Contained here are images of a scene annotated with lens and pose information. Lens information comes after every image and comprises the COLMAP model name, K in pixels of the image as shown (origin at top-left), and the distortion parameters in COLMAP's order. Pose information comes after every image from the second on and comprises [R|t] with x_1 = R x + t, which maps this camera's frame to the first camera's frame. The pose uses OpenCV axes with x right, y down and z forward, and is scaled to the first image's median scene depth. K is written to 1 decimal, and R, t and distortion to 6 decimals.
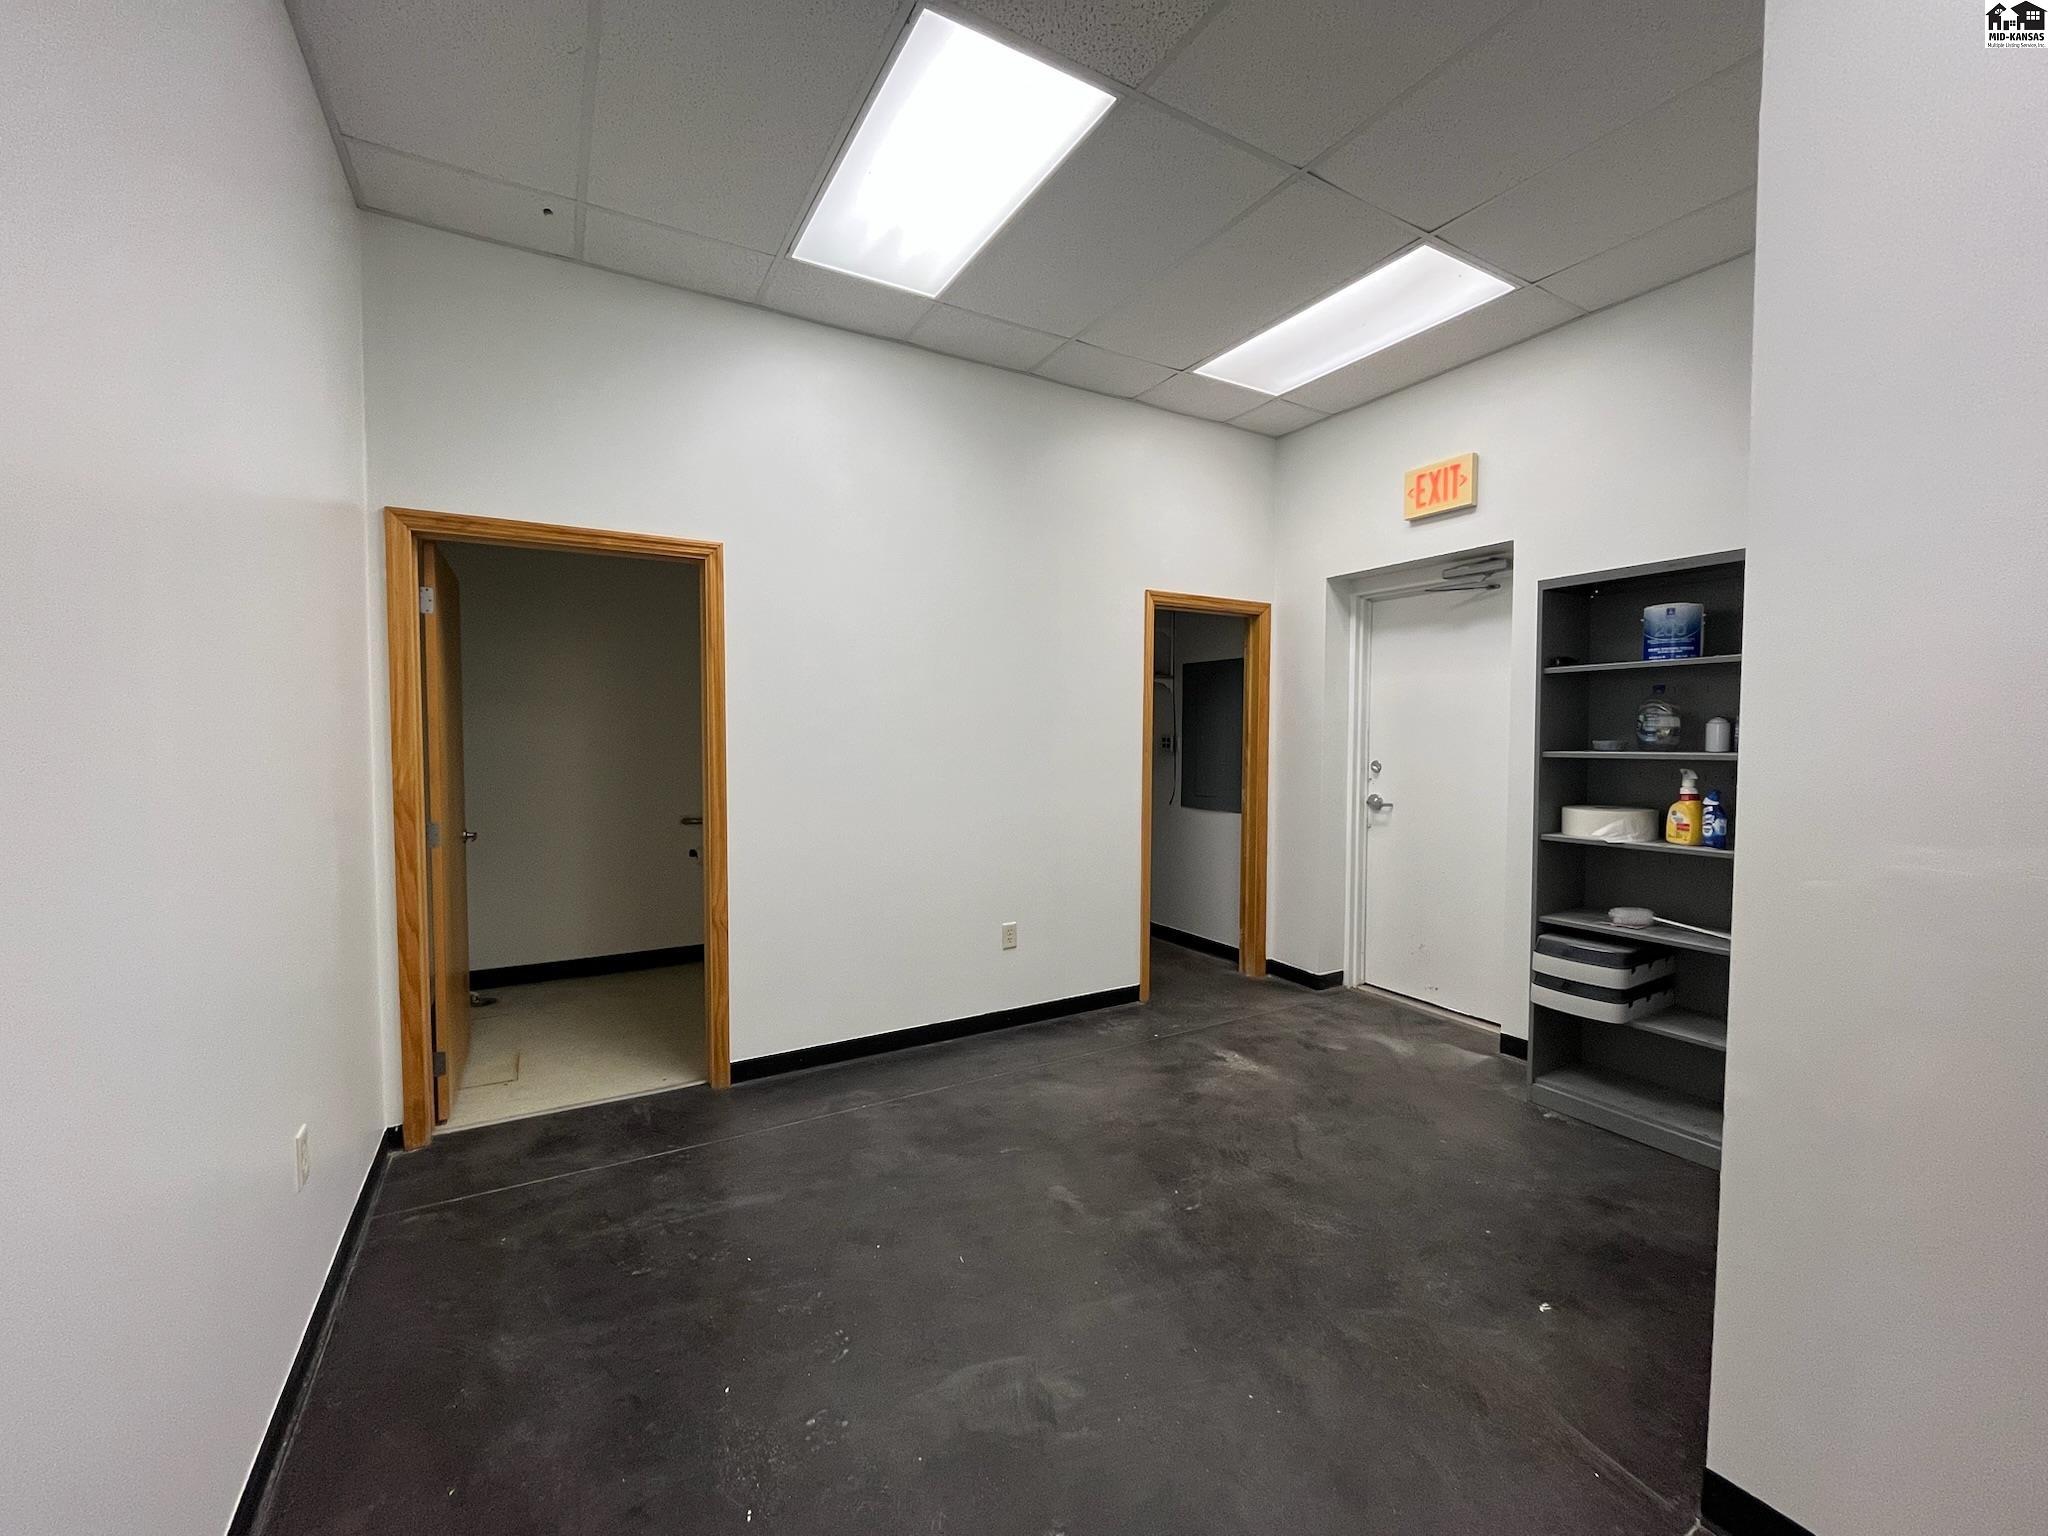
lens RADIAL K [[816.3, 0, 1024.0], [0, 816.3, 768.0], [0, 0, 1]] dist [-0.000362, -0.000134]
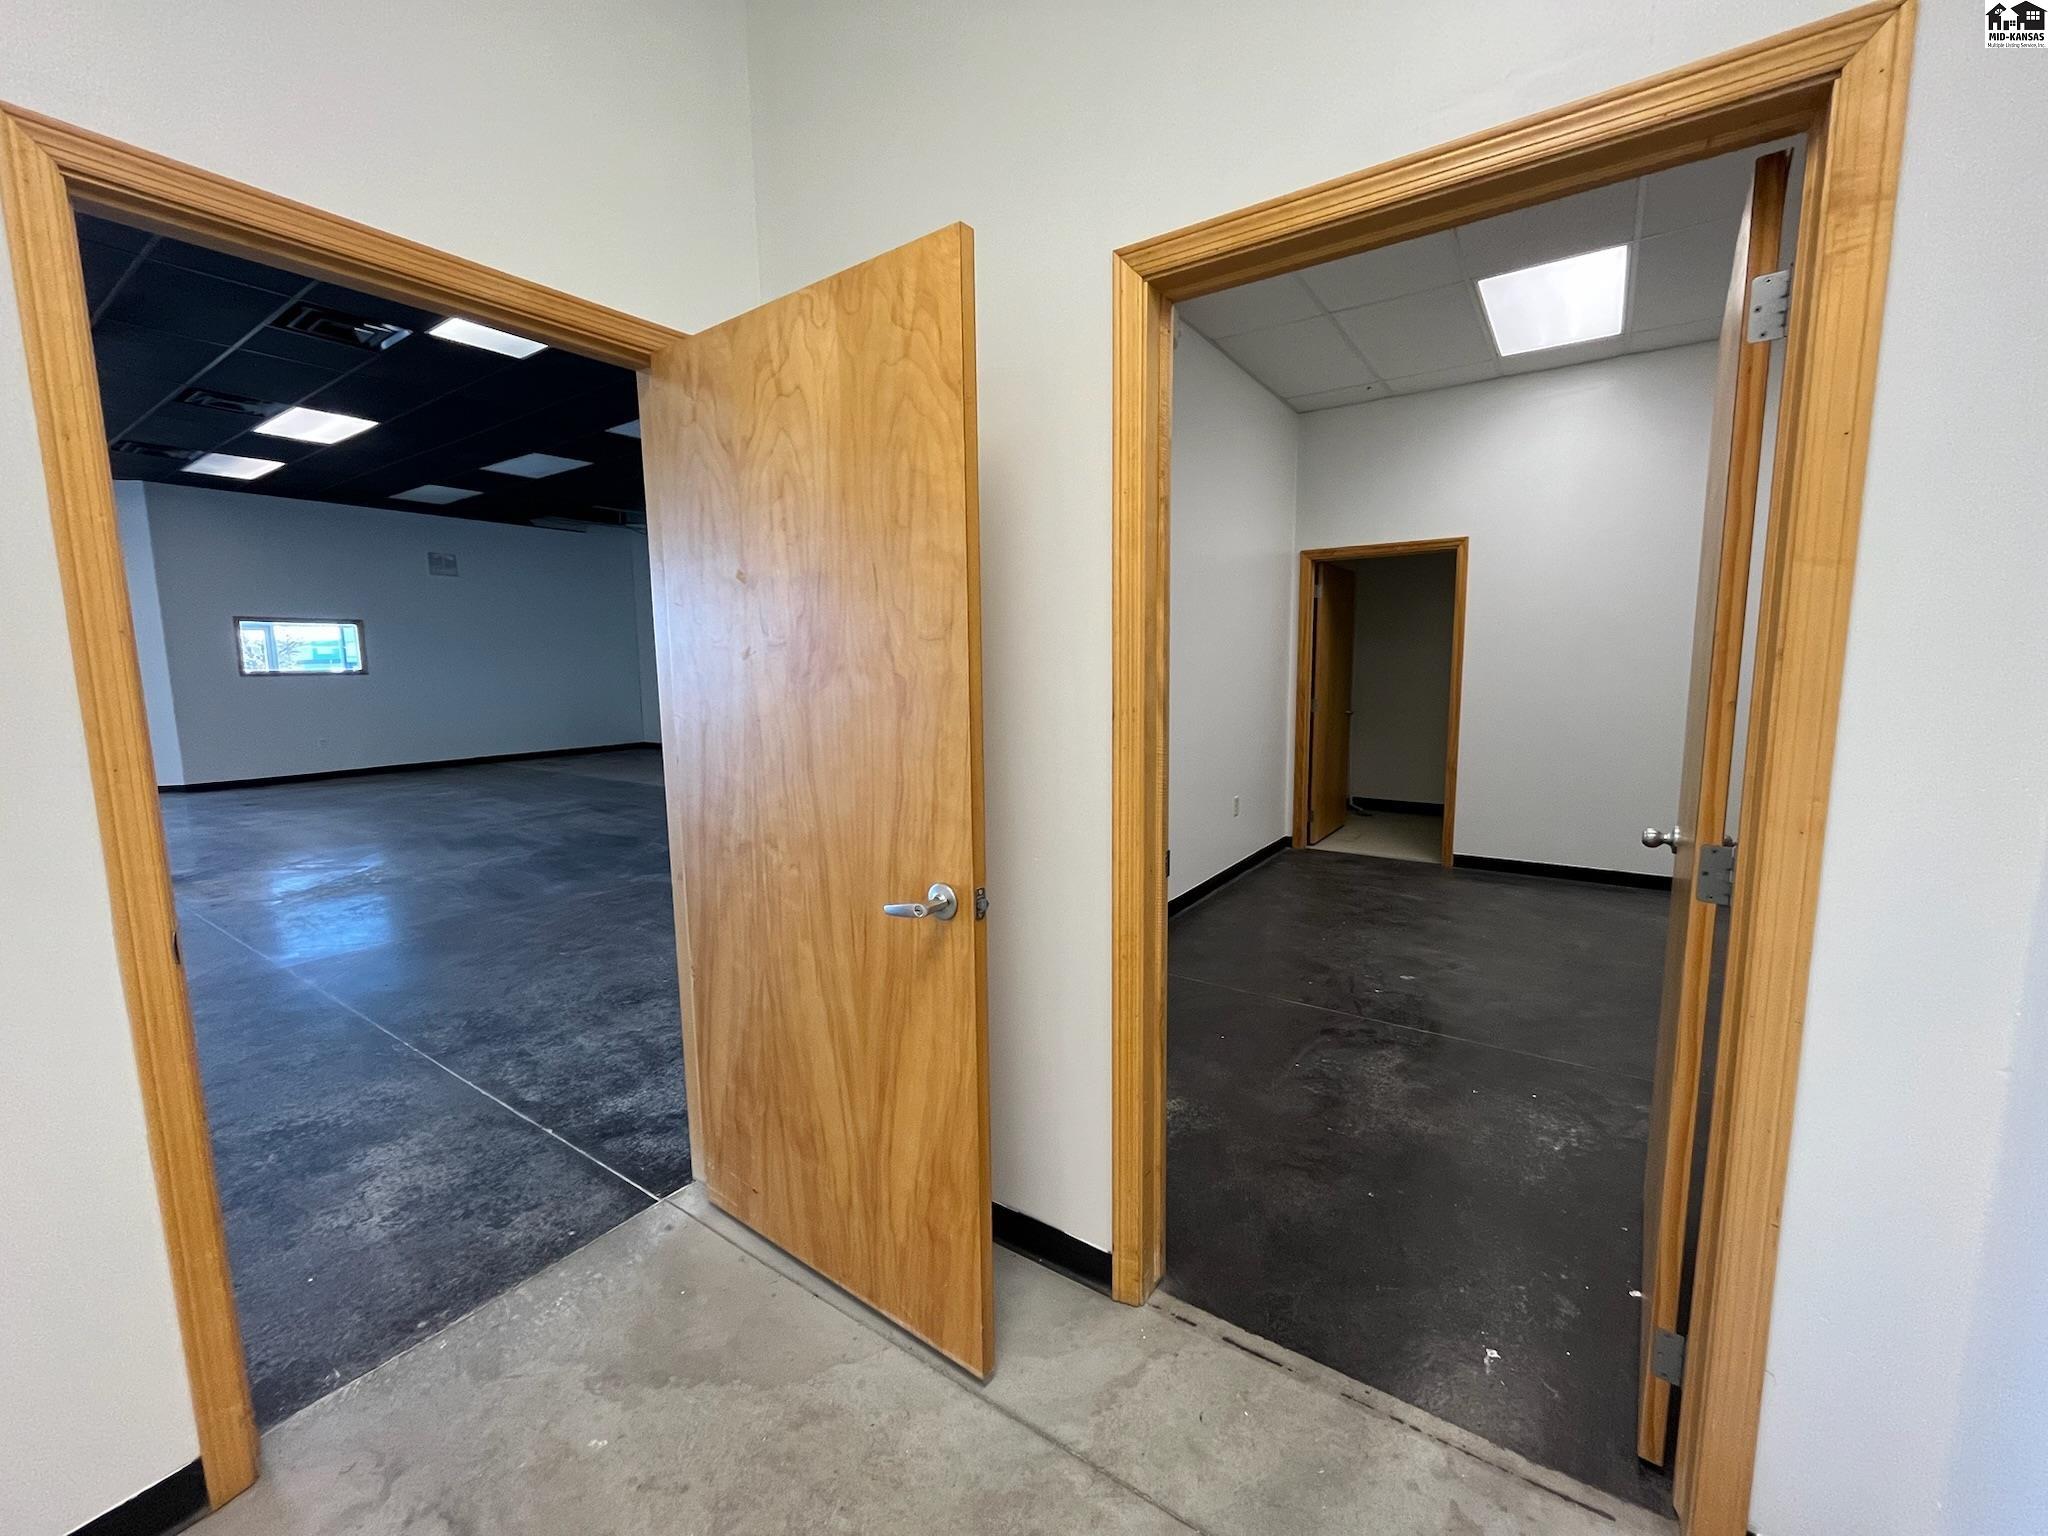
lens RADIAL K [[832.1, 0, 1019.1], [0, 832.1, 767.4], [0, 0, 1]] dist [-0.000289, -0.000217]
pose [[0.419205, 0.106880, -0.901578, 0.910300], [-0.027611, 0.994088, 0.105008, 0.039249], [0.907472, -0.019127, 0.419678, -0.592430]]
